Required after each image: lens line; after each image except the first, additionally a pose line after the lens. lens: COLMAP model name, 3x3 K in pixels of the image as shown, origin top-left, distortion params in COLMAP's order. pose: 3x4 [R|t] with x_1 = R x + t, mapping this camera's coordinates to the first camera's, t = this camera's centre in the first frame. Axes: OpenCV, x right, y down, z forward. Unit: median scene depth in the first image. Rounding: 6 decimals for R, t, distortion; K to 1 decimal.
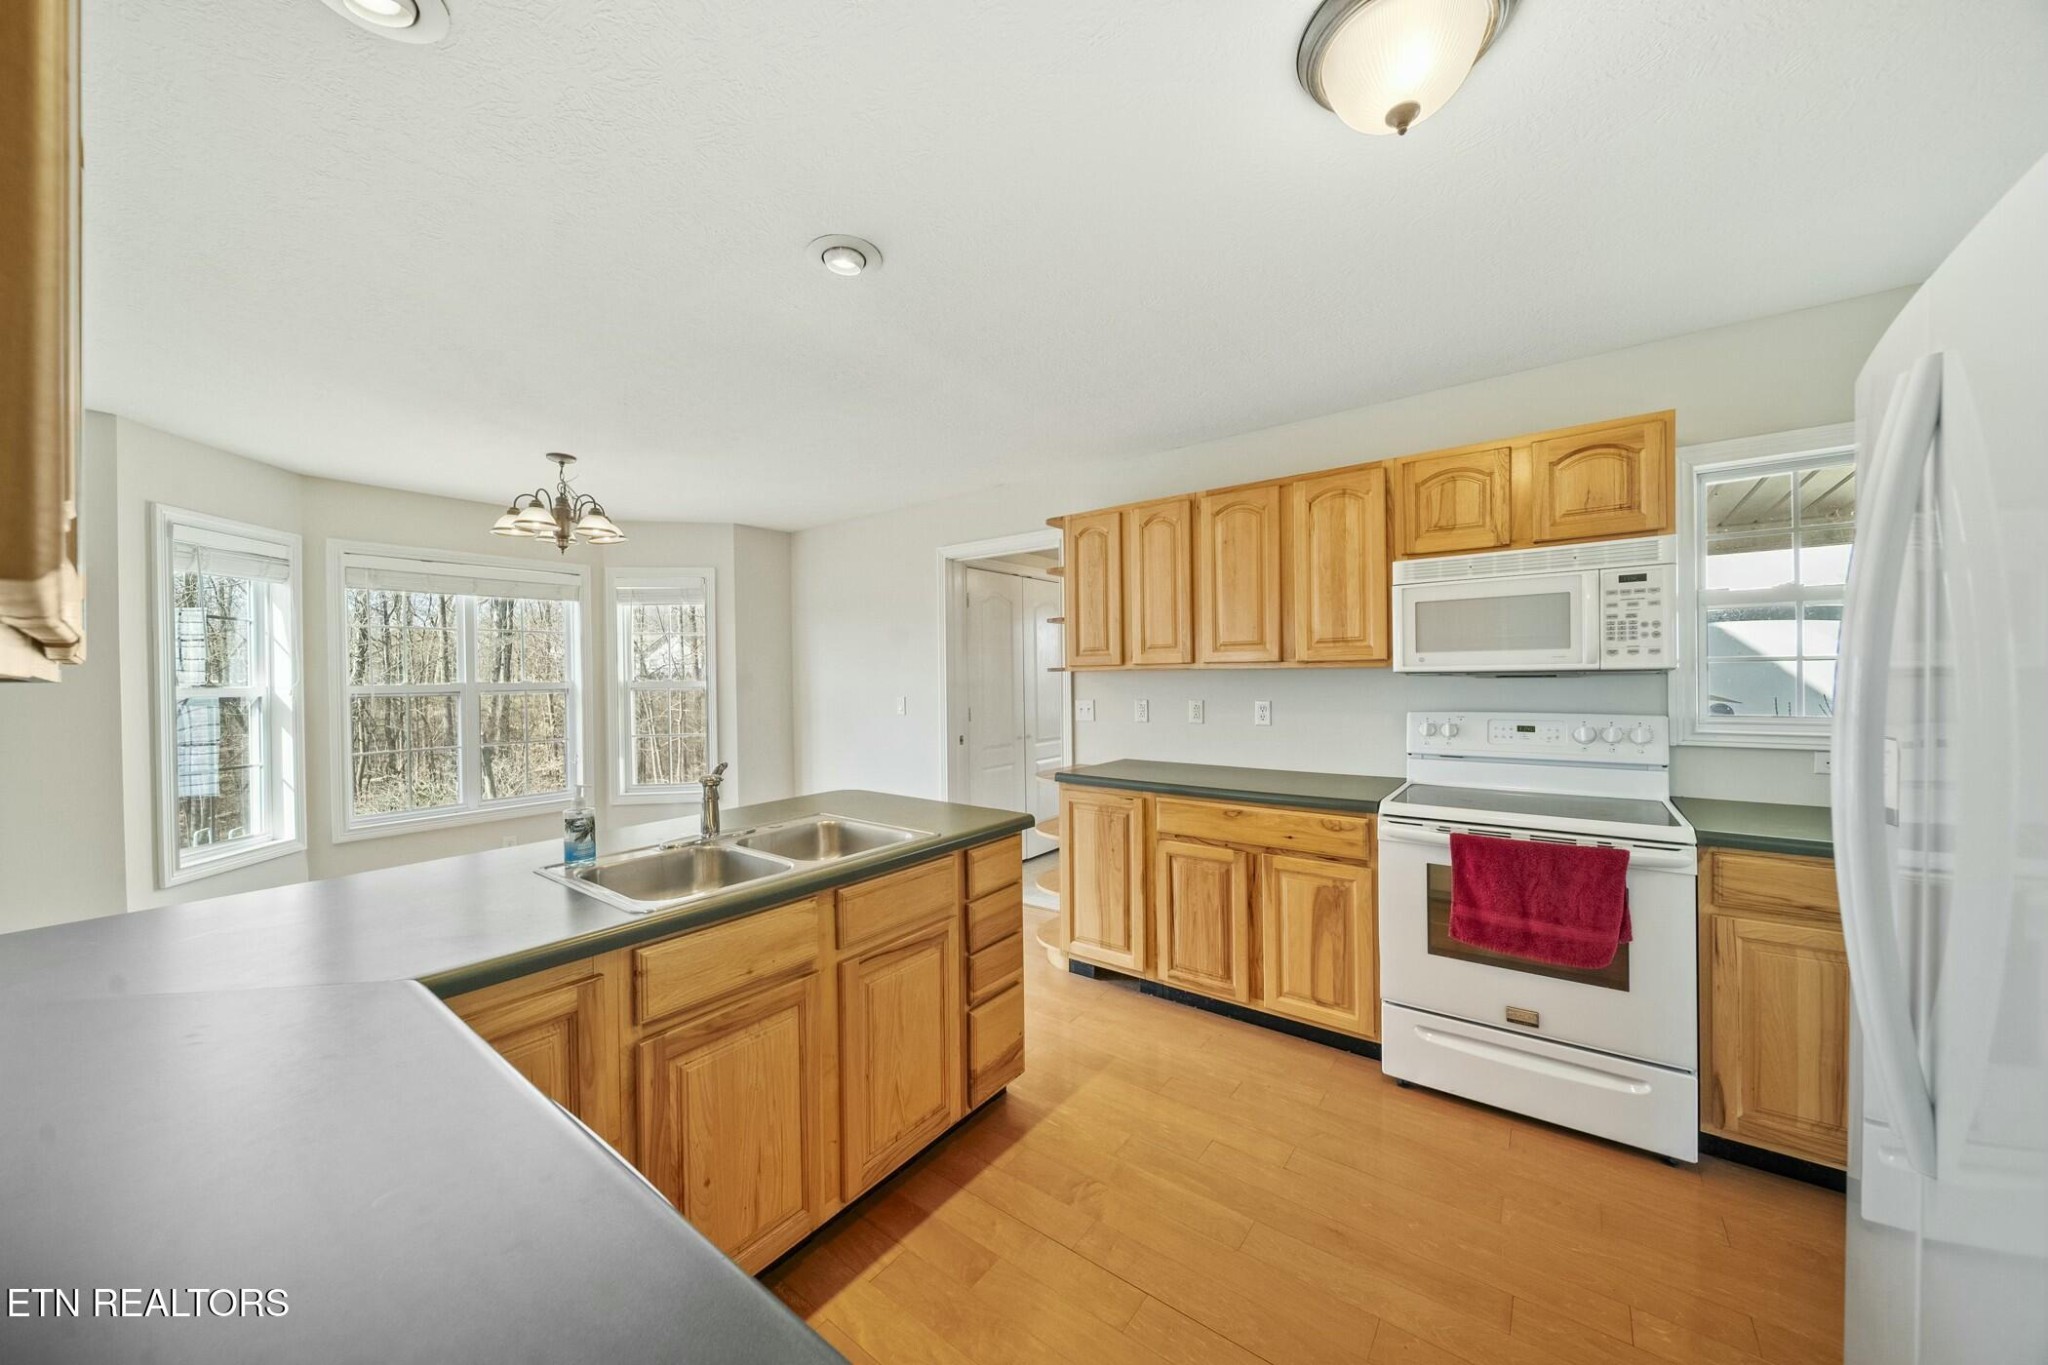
lens RADIAL K [[722.5, 0, 1010.7], [0, 722.5, 682.9], [0, 0, 1]] dist [-0.000797, -0.000192]
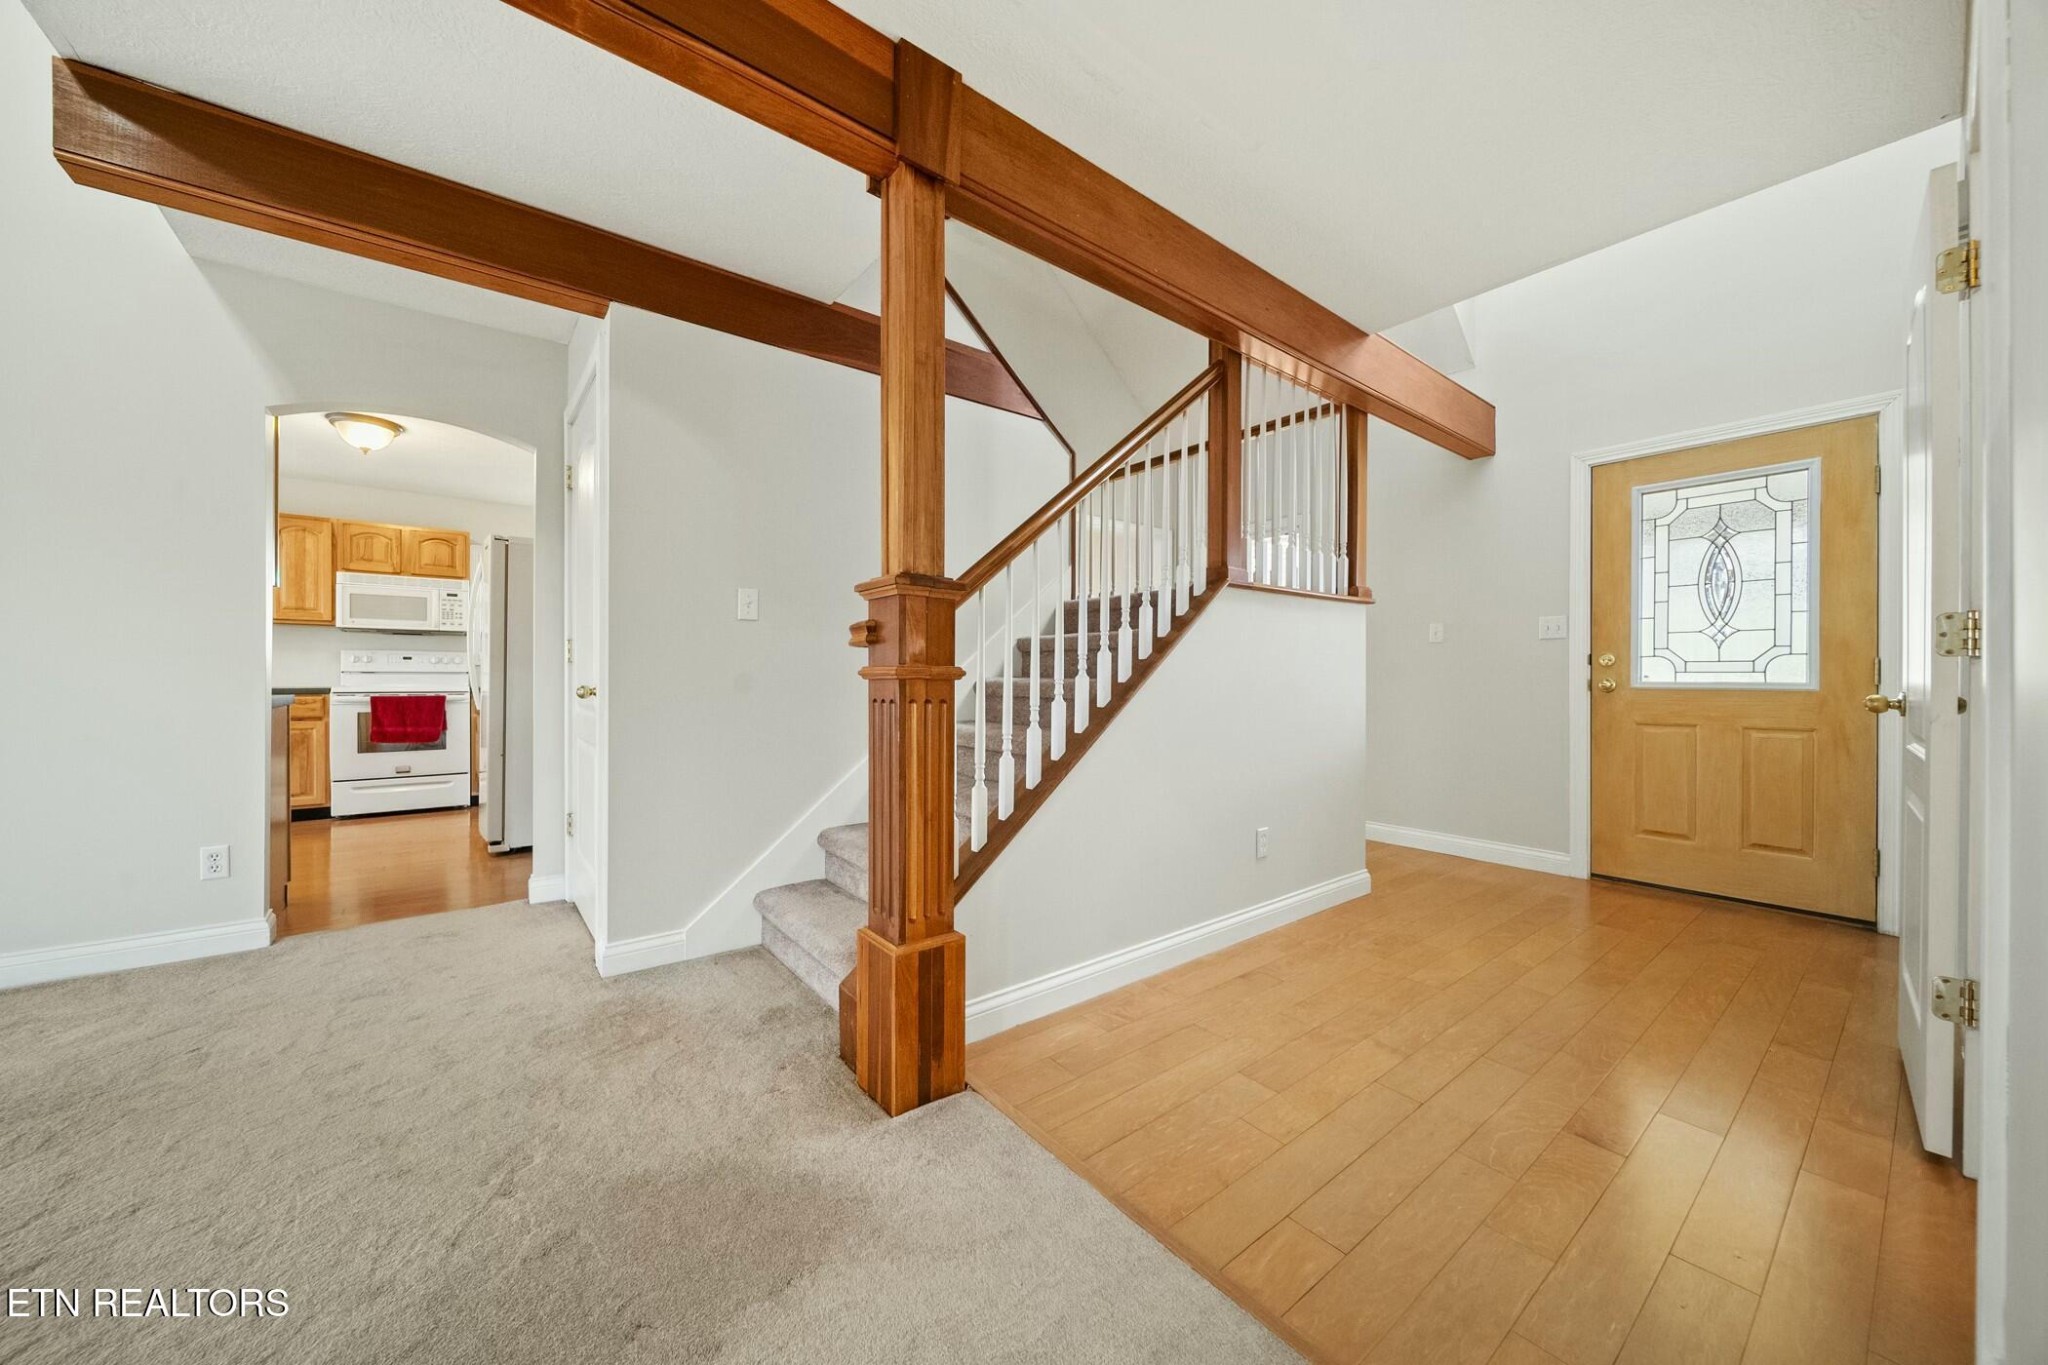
lens RADIAL K [[722.5, 0, 1014.9], [0, 722.5, 678.7], [0, 0, 1]] dist [-0.000797, -0.000192]
pose [[0.261151, 0.009599, 0.965250, -0.977644], [-0.004514, 0.999952, -0.008723, 0.148378], [-0.965287, -0.002080, 0.261182, -1.438556]]
